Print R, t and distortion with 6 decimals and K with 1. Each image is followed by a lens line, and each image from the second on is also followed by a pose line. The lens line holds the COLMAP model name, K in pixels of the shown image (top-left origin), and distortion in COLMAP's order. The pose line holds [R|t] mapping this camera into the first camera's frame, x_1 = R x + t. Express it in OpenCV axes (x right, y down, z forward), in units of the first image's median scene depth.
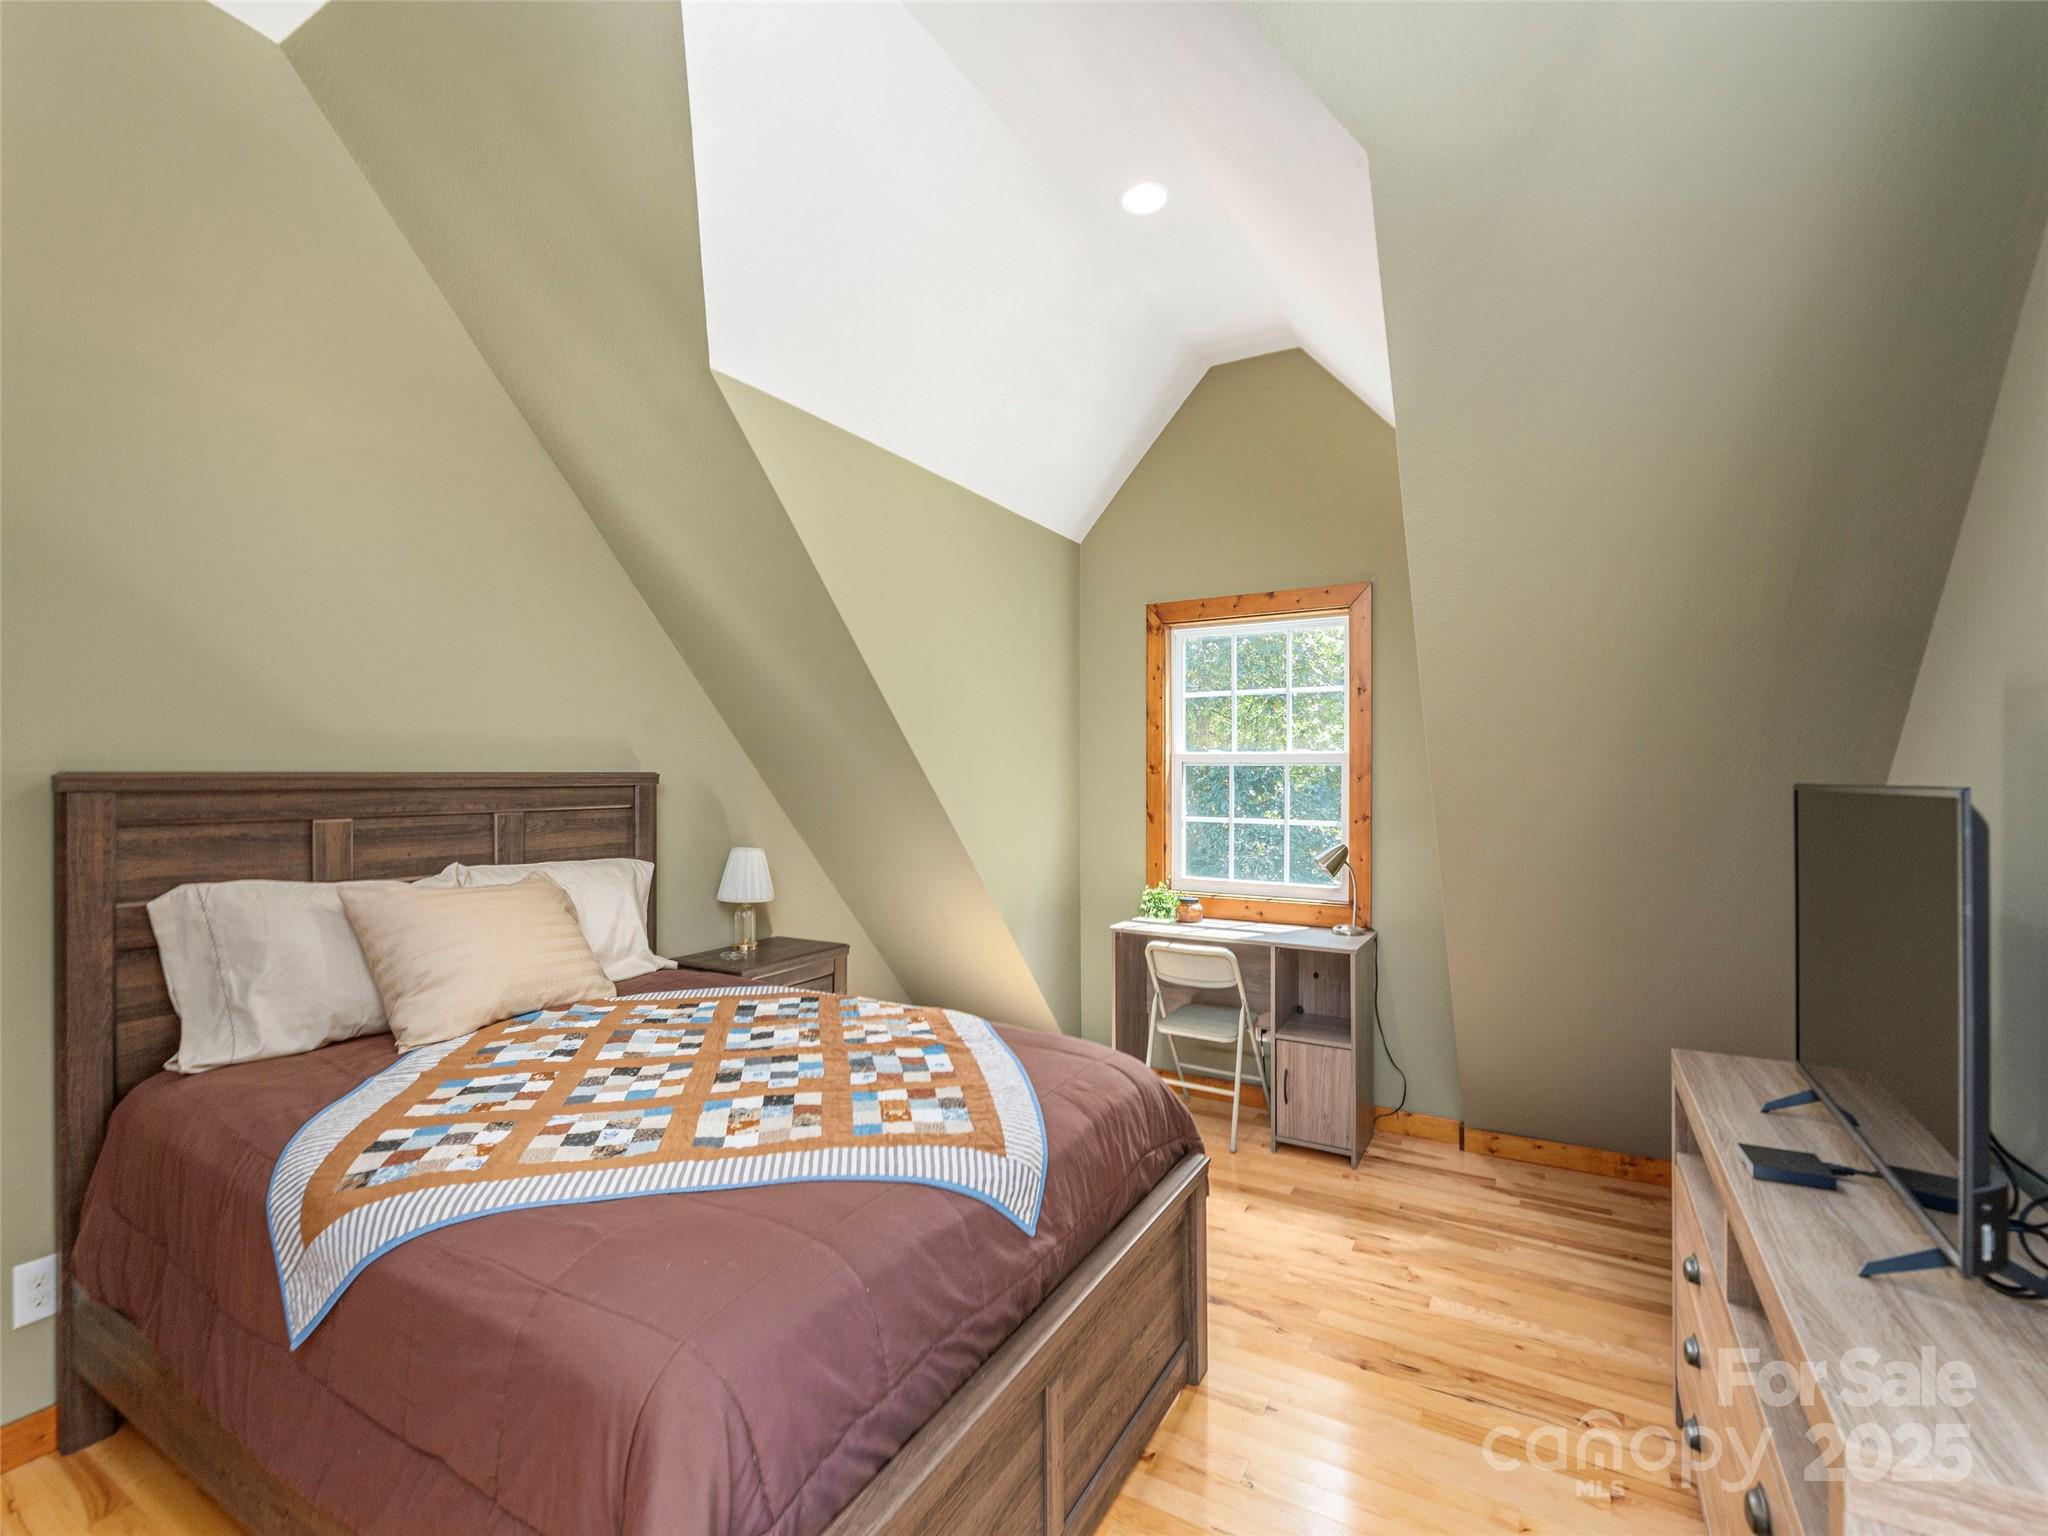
lens RADIAL K [[913.9, 0, 1022.2], [0, 913.9, 776.9], [0, 0, 1]] dist [-0.003903, -0.000336]
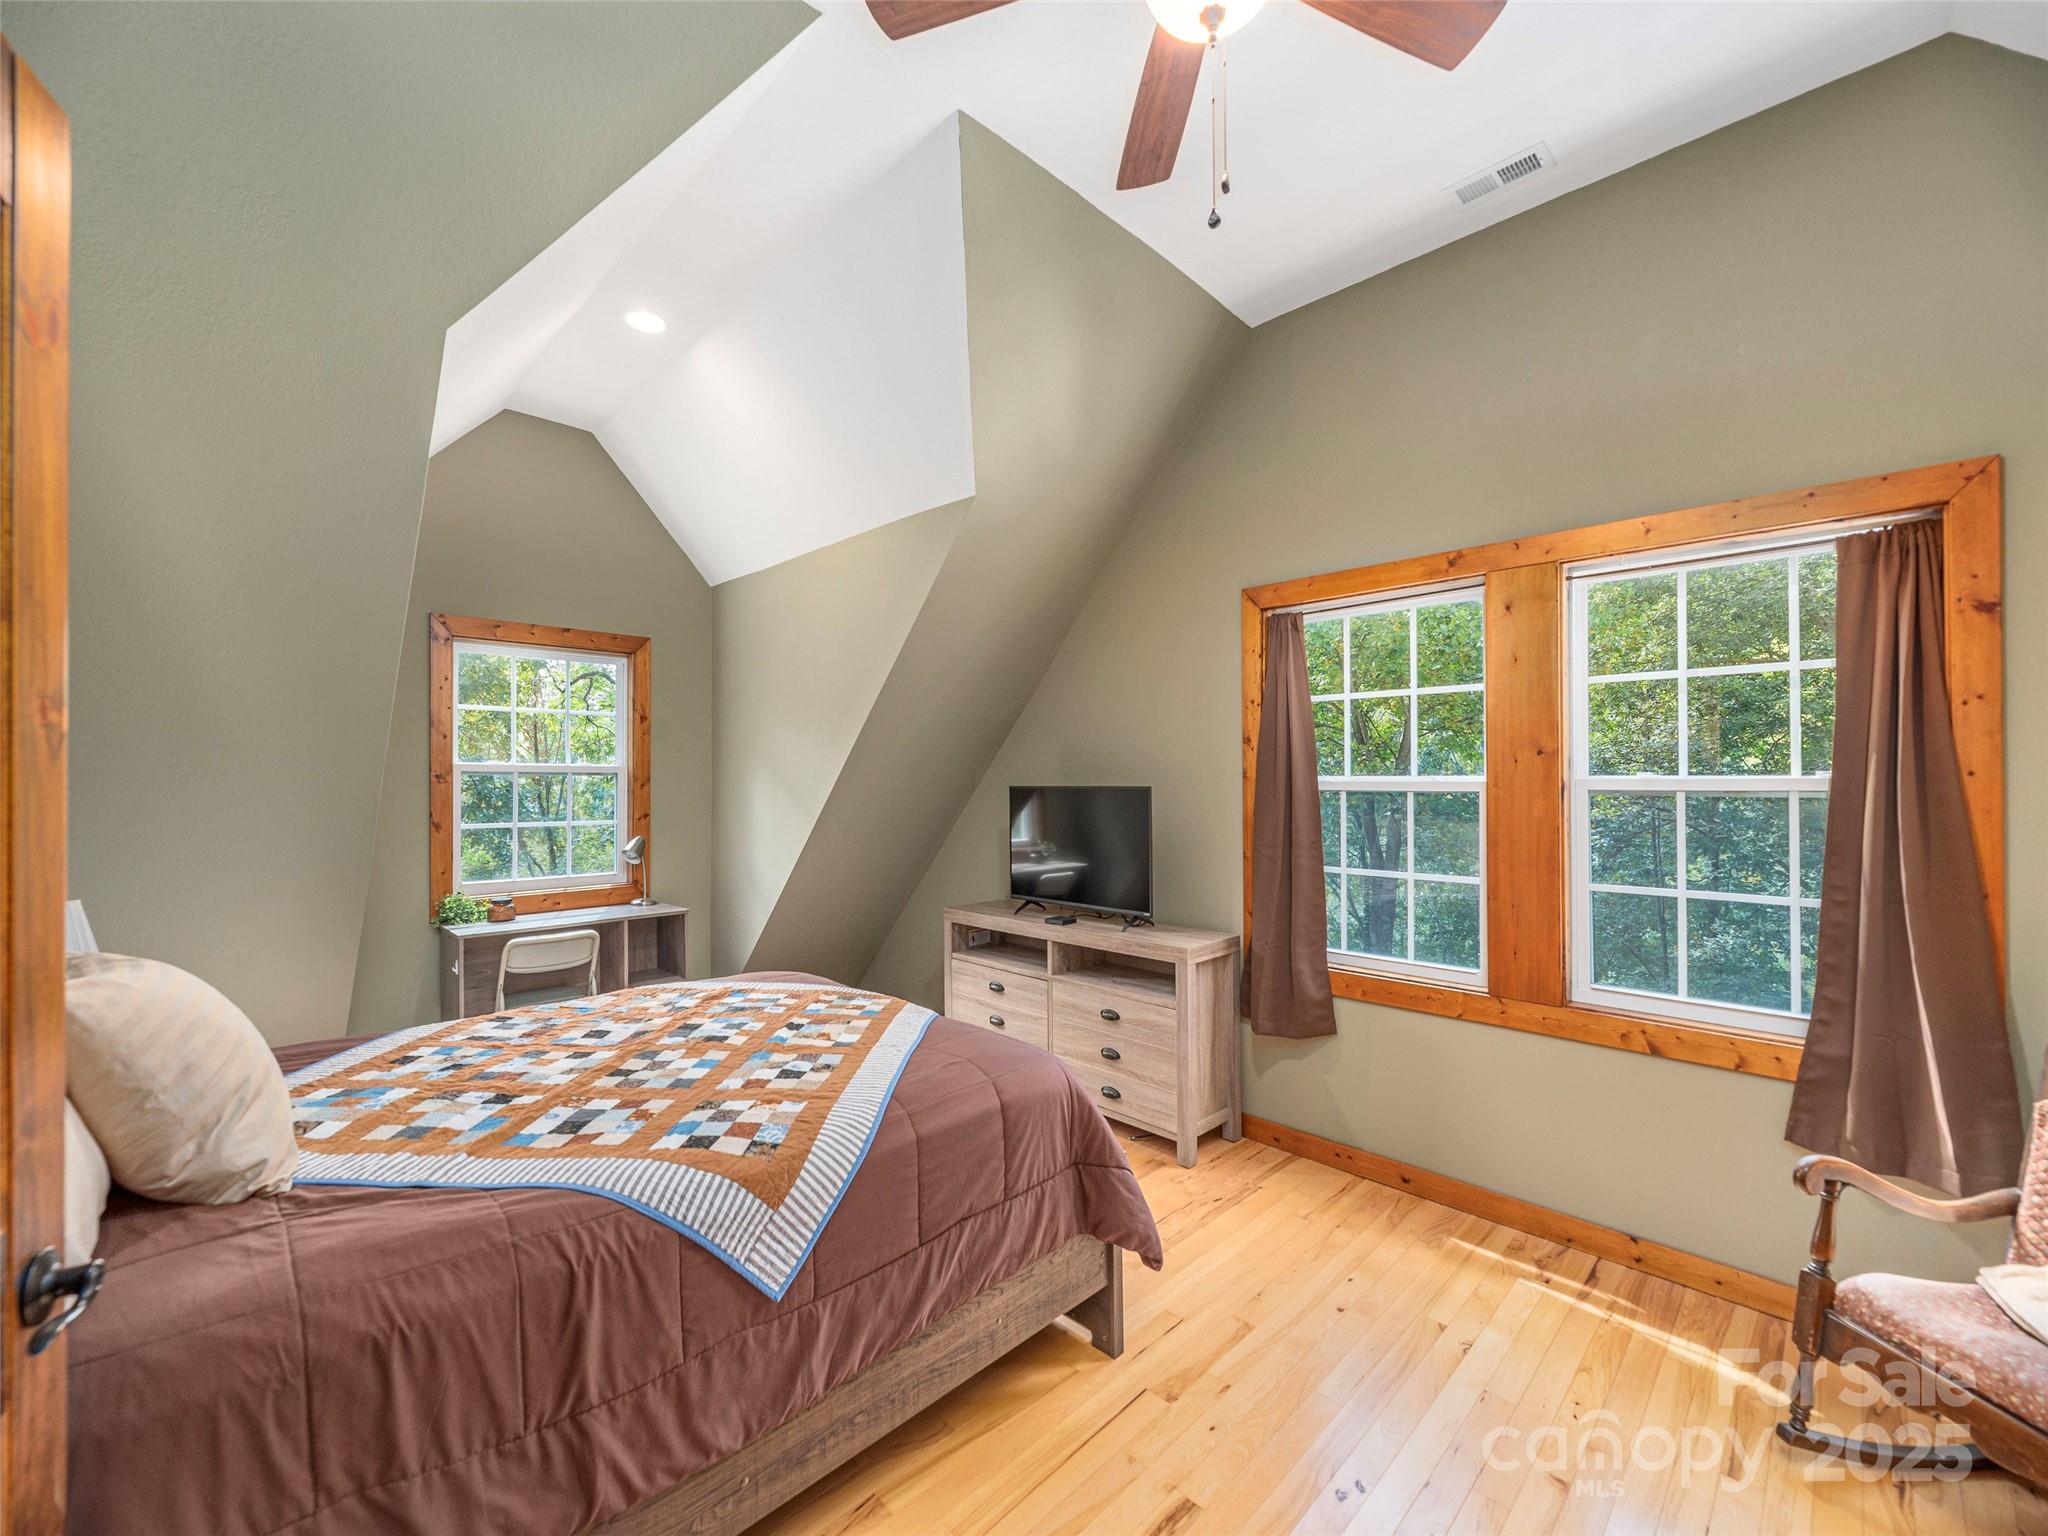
lens RADIAL K [[828.5, 0, 1025.4], [0, 828.5, 773.9], [0, 0, 1]] dist [-0.001990, -0.000268]
pose [[0.252797, 0.009782, 0.967470, -1.290669], [0.002779, 0.999937, -0.010836, -0.004176], [-0.967515, 0.005428, 0.252754, 0.337758]]
